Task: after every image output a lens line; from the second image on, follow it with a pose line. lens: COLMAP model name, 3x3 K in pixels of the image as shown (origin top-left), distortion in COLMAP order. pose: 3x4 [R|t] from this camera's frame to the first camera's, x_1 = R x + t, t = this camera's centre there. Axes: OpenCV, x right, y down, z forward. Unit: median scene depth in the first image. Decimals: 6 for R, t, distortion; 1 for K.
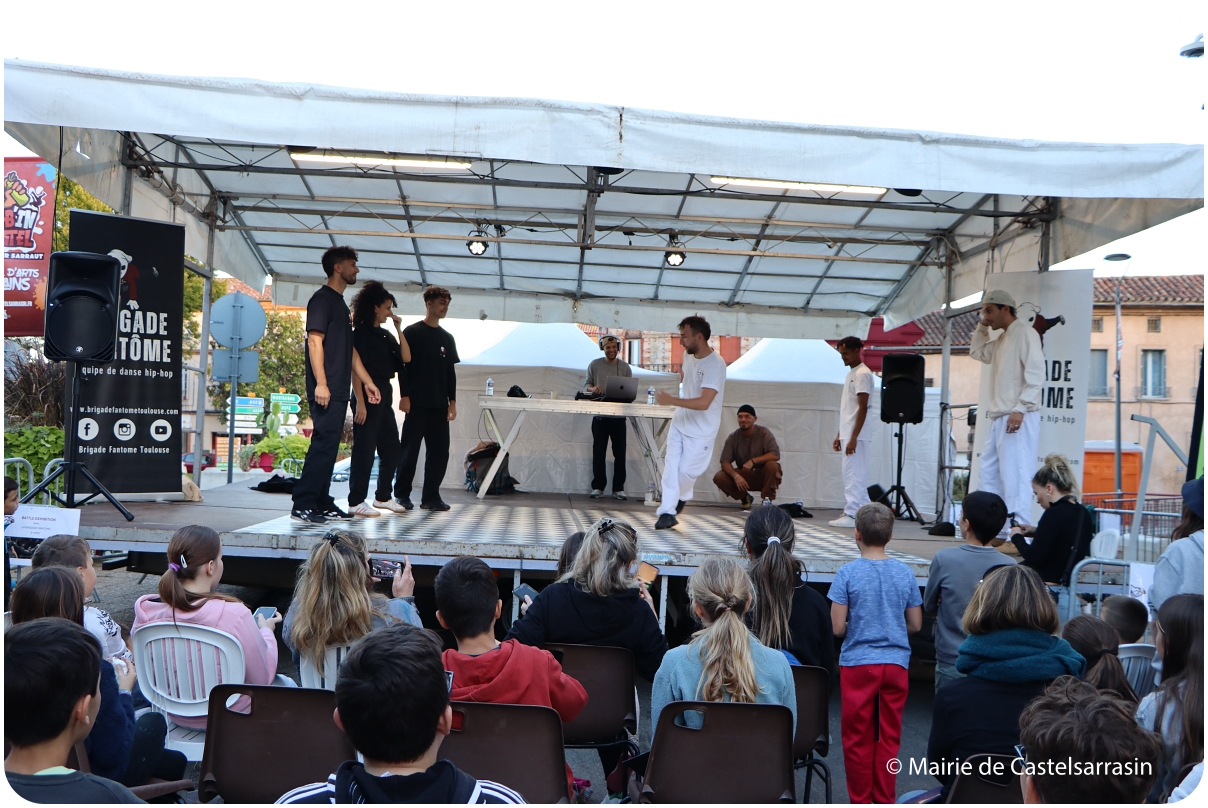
lens RADIAL K [[1167.8, 0, 604.2], [0, 1167.8, 414.1], [0, 0, 1]] dist [-0.170488, 0.342762]
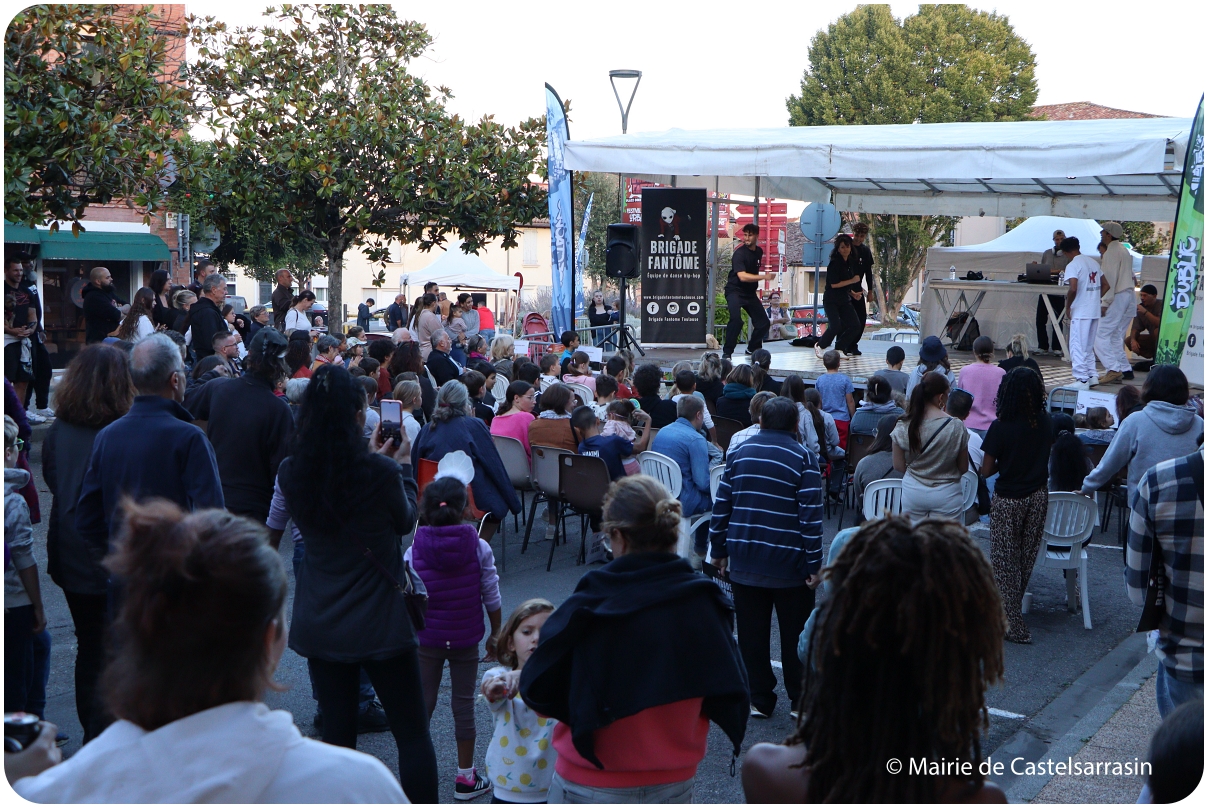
lens RADIAL K [[1517.0, 0, 604.0], [0, 1517.0, 404.0], [0, 0, 1]] dist [0.000526, -0.017545]
pose [[0.777880, 0.041351, -0.627051, 0.971206], [0.021404, 0.995510, 0.092202, -0.057014], [0.628048, -0.085144, 0.773502, -0.899310]]
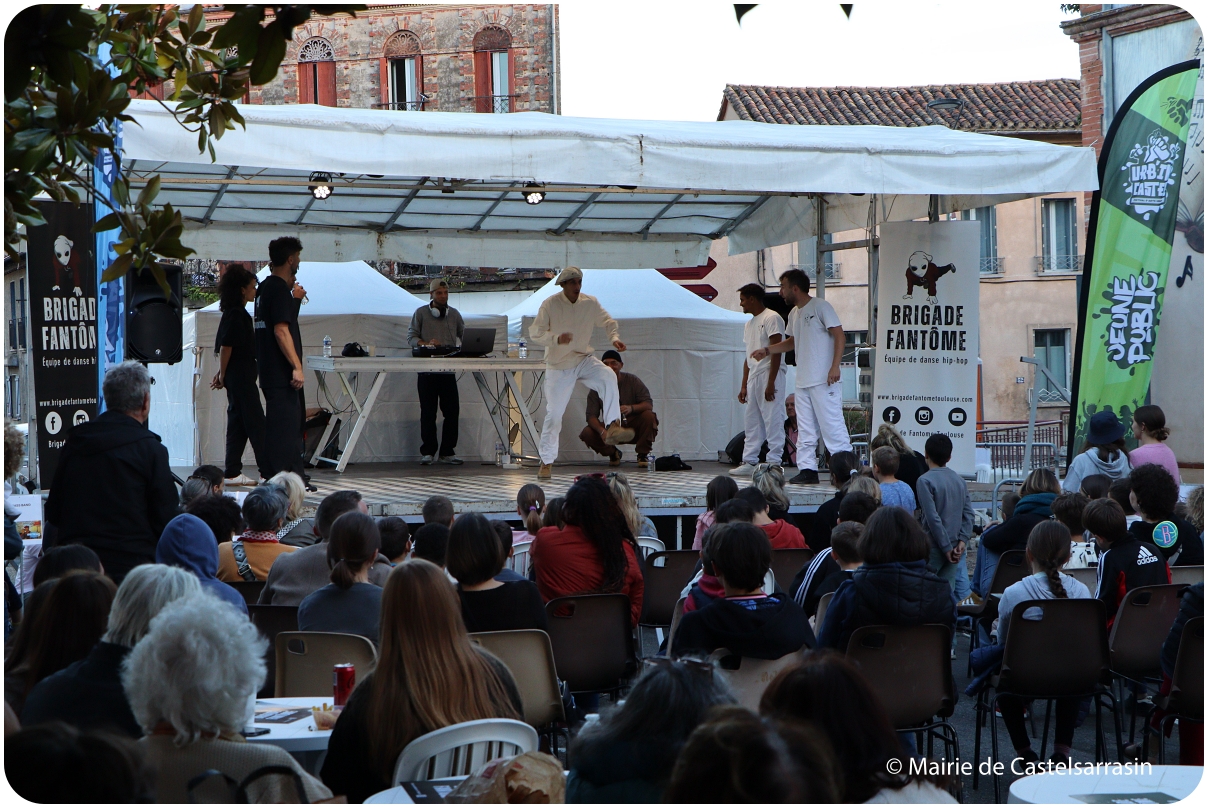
lens RADIAL K [[2260.5, 0, 604.0], [0, 2260.5, 404.0], [0, 0, 1]] dist [0.065864, 0.118113]
pose [[0.956077, -0.055891, 0.287738, -0.533921], [0.043014, 0.997778, 0.050888, -0.077795], [-0.289943, -0.036276, 0.956356, -0.944571]]
